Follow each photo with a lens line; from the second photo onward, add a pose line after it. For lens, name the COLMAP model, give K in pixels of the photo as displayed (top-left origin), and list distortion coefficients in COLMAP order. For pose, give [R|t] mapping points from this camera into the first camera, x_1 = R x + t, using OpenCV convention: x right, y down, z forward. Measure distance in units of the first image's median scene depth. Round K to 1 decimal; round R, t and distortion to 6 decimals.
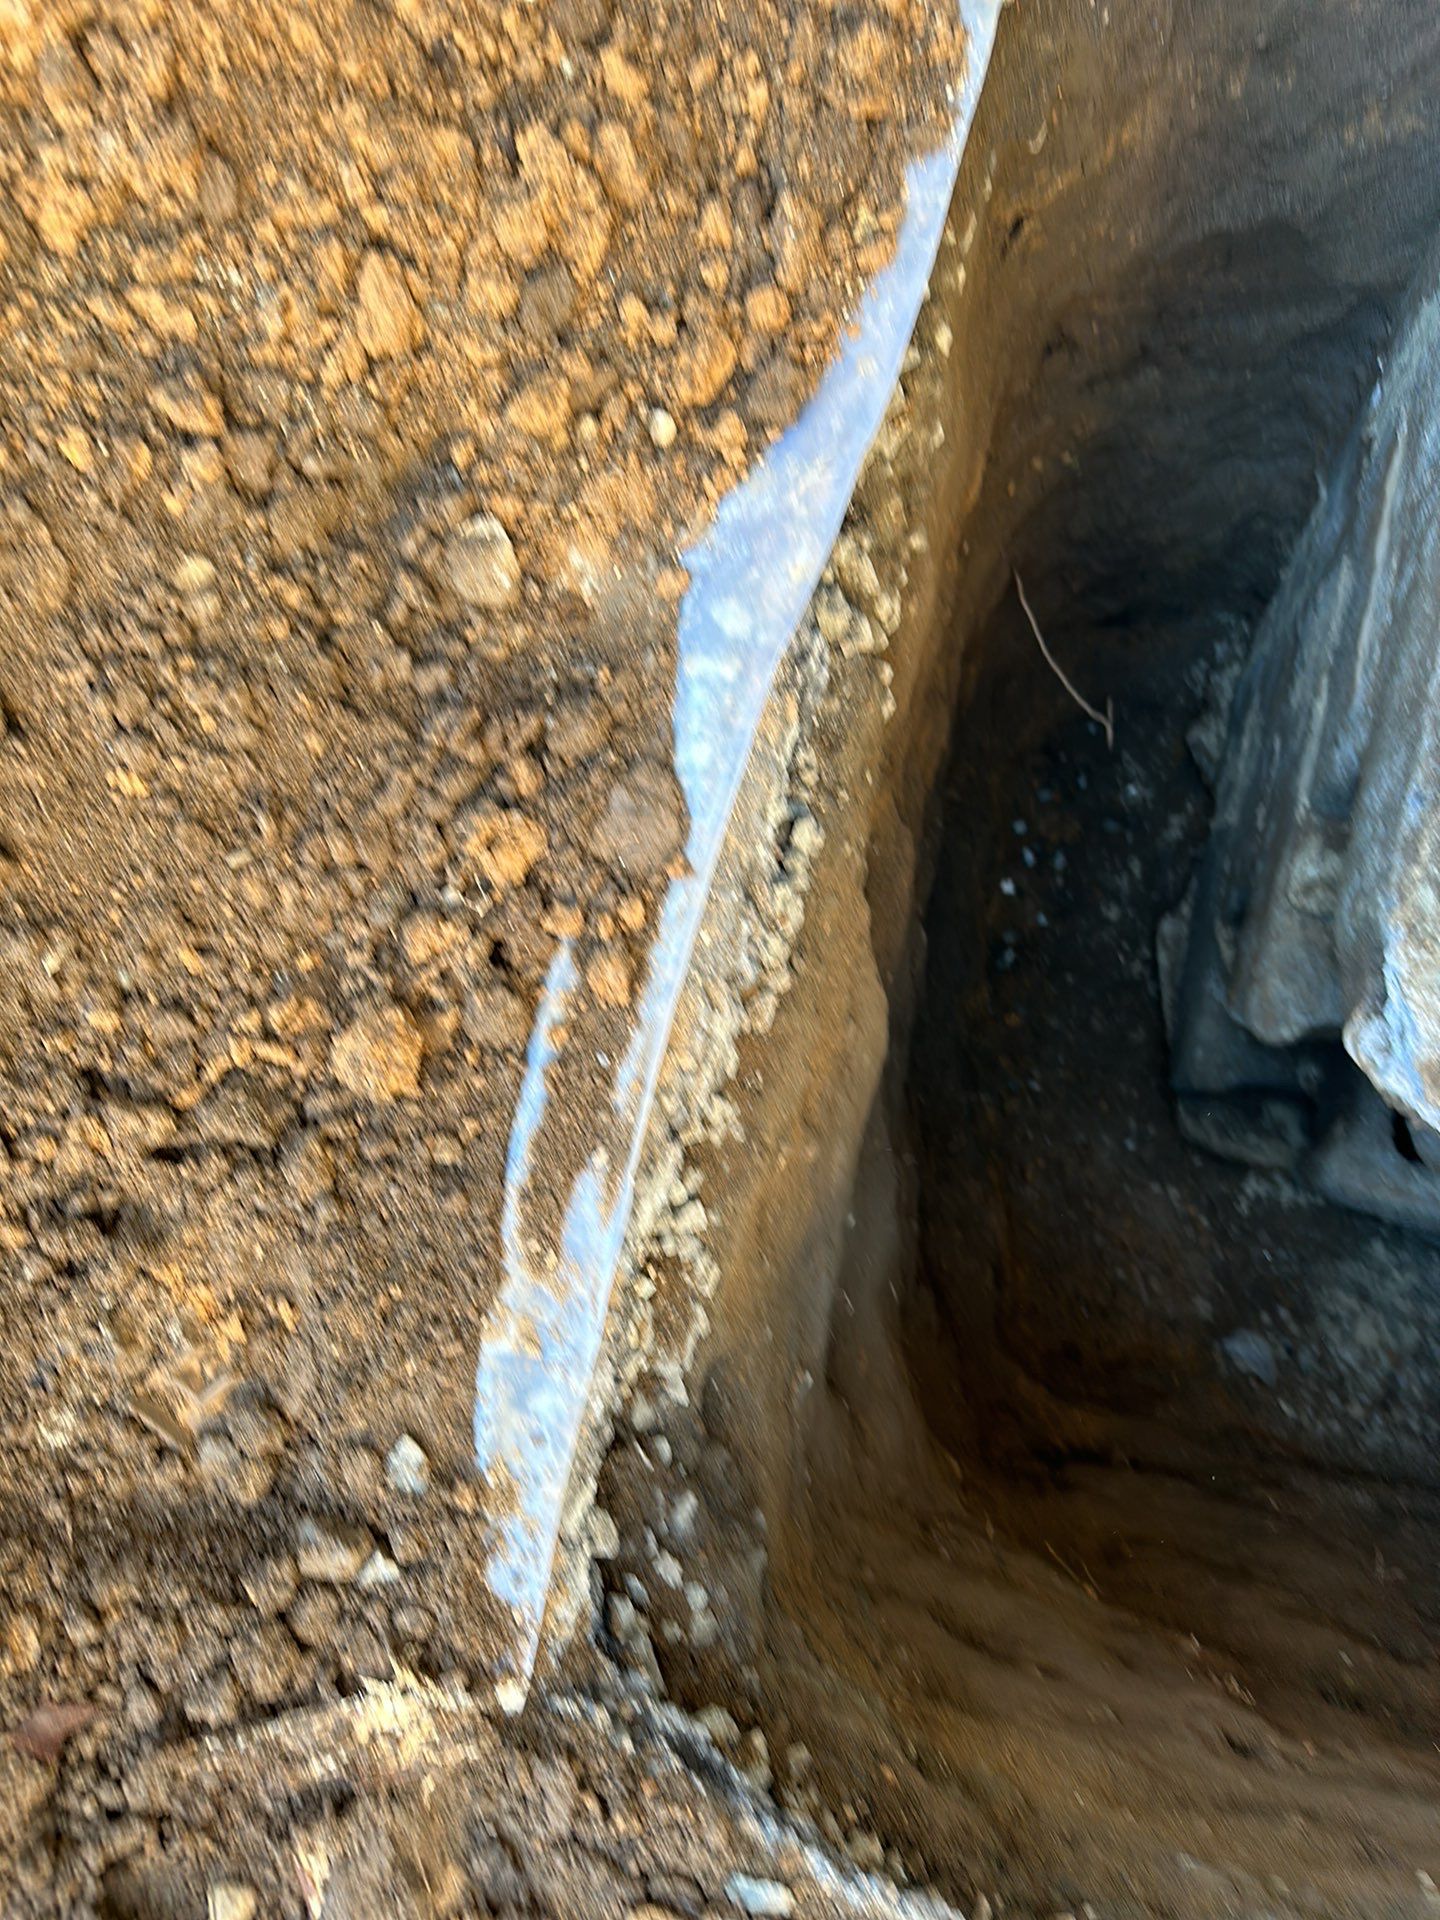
lens RADIAL K [[1333.1, 0, 730.0], [0, 1333.1, 988.0], [0, 0, 1]] dist [0.046214, -0.069679]
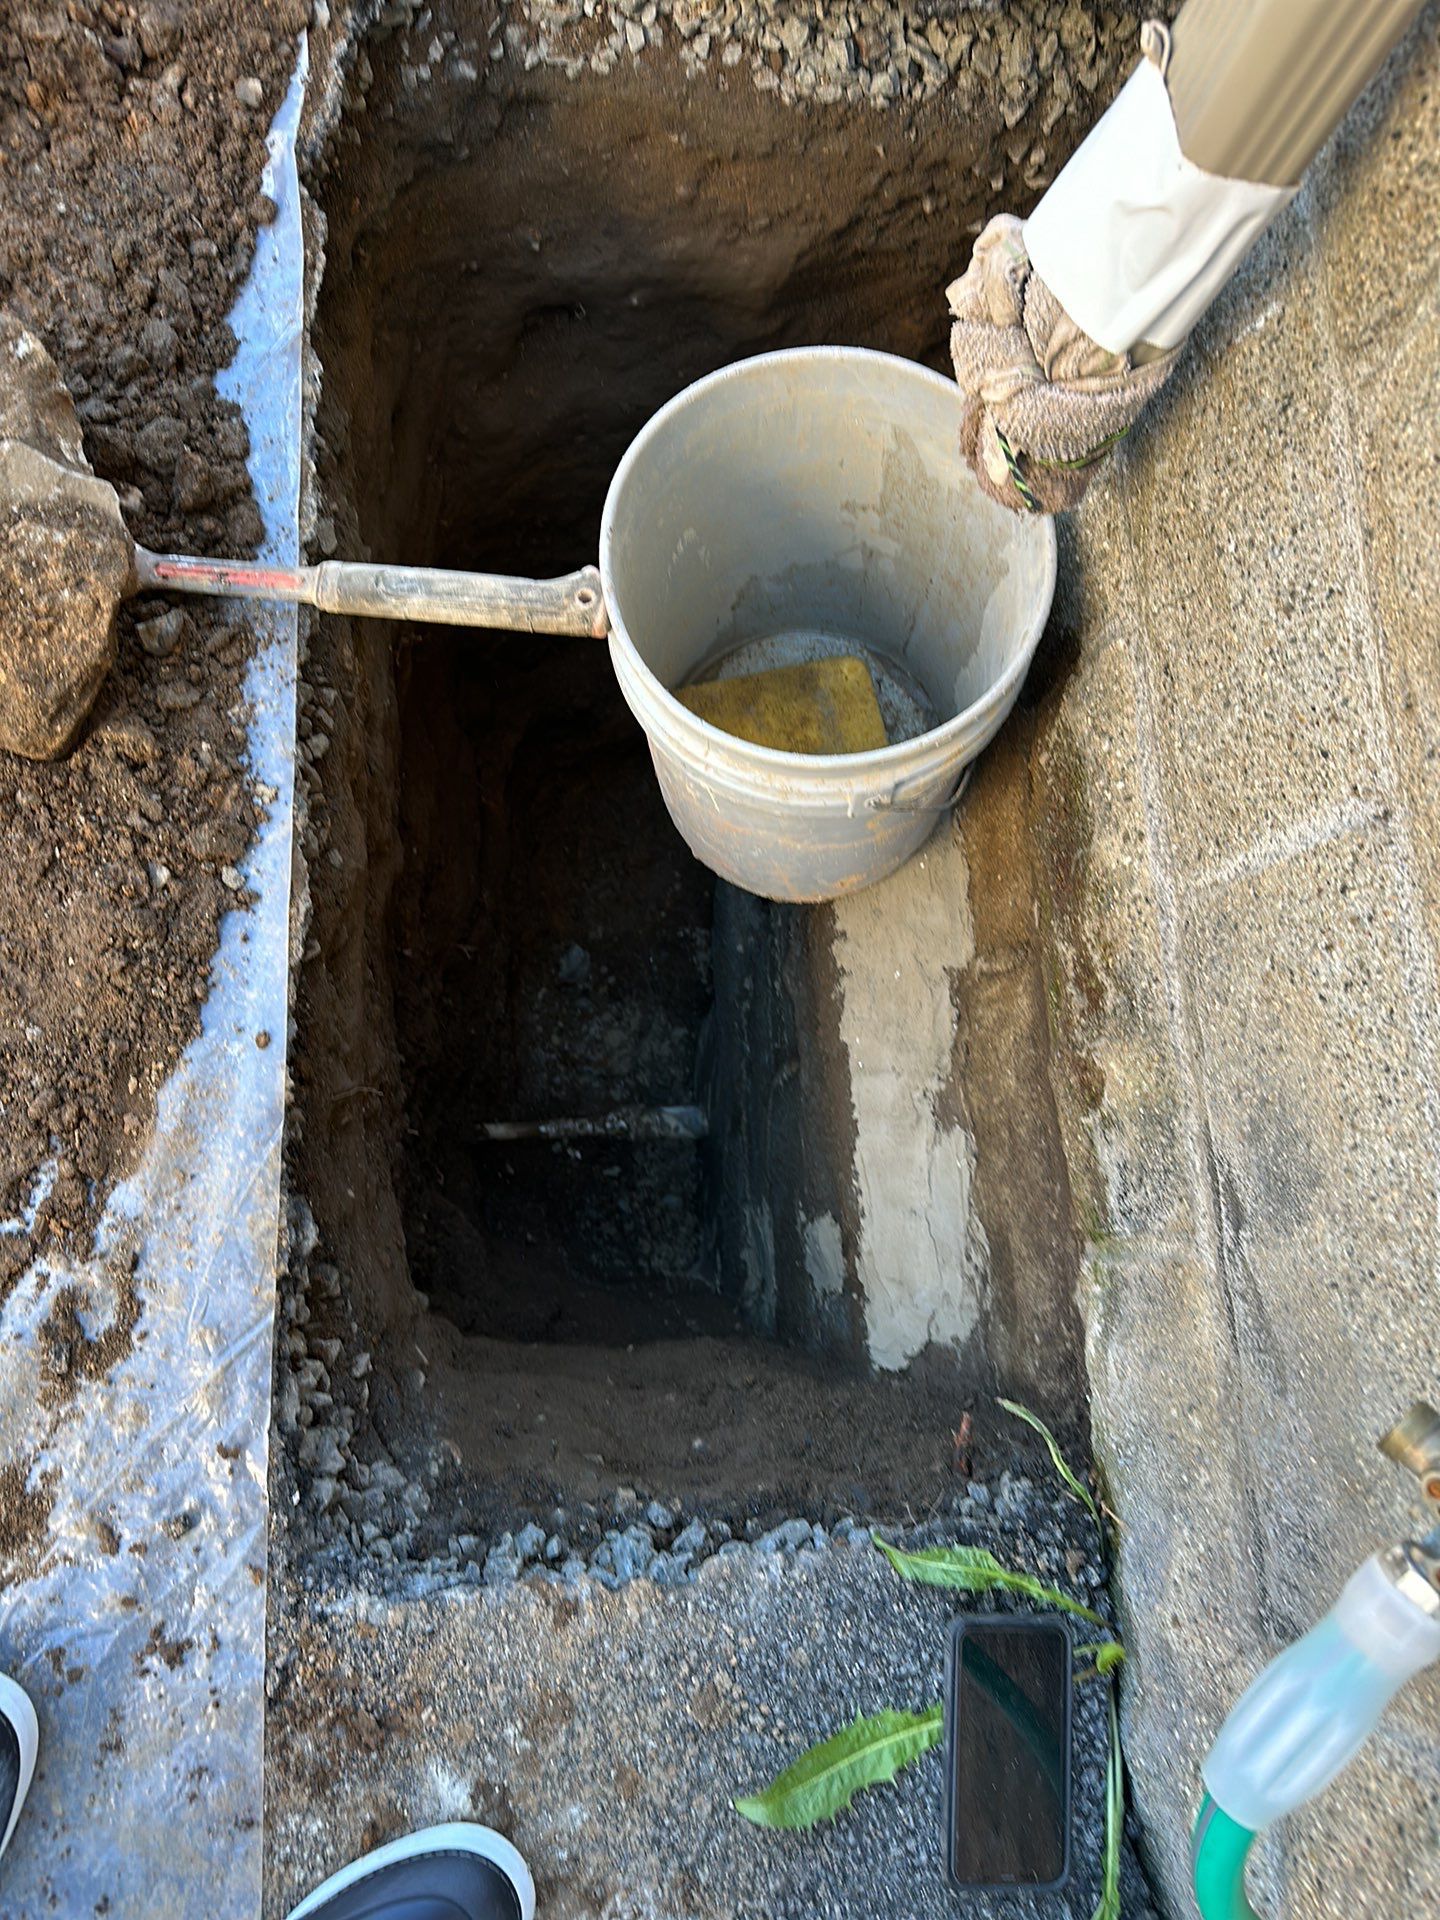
lens RADIAL K [[1333.1, 0, 717.0], [0, 1333.1, 1001.8], [0, 0, 1]] dist [0.046214, -0.069679]
pose [[0.266946, 0.963389, 0.024922, 1.150518], [-0.963676, 0.267068, -0.001661, 0.415458], [-0.008256, -0.023573, 0.999688, -0.698404]]
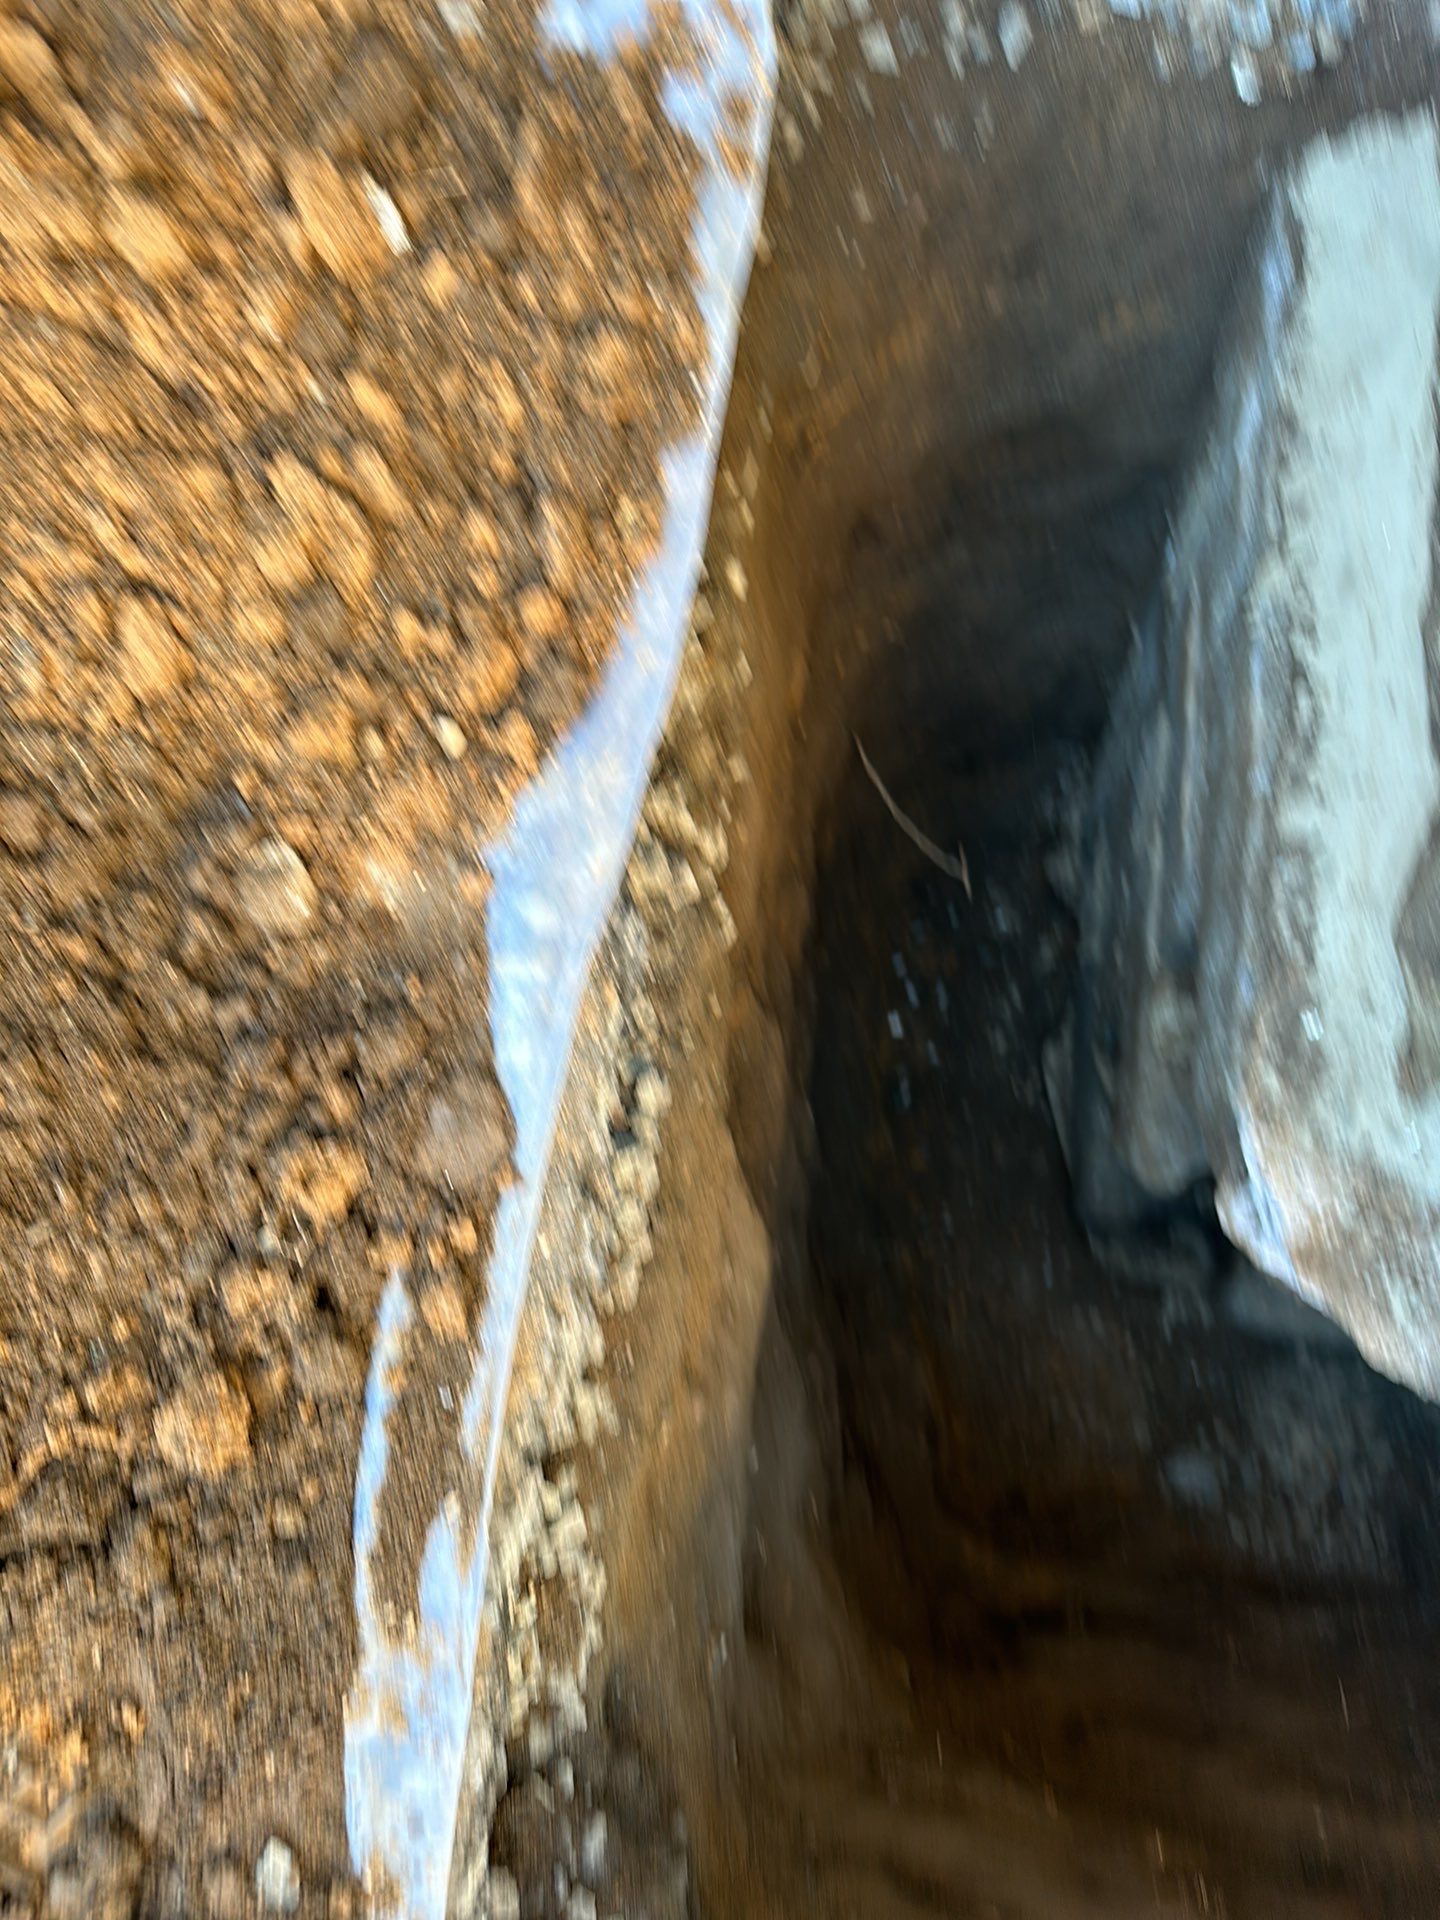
lens RADIAL K [[1333.1, 0, 730.9], [0, 1333.1, 994.9], [0, 0, 1]] dist [0.046214, -0.069679]
pose [[0.991507, -0.113119, 0.064166, 0.071453], [0.117690, 0.990392, -0.072611, -0.127097], [-0.055335, 0.079546, 0.995294, 0.013299]]
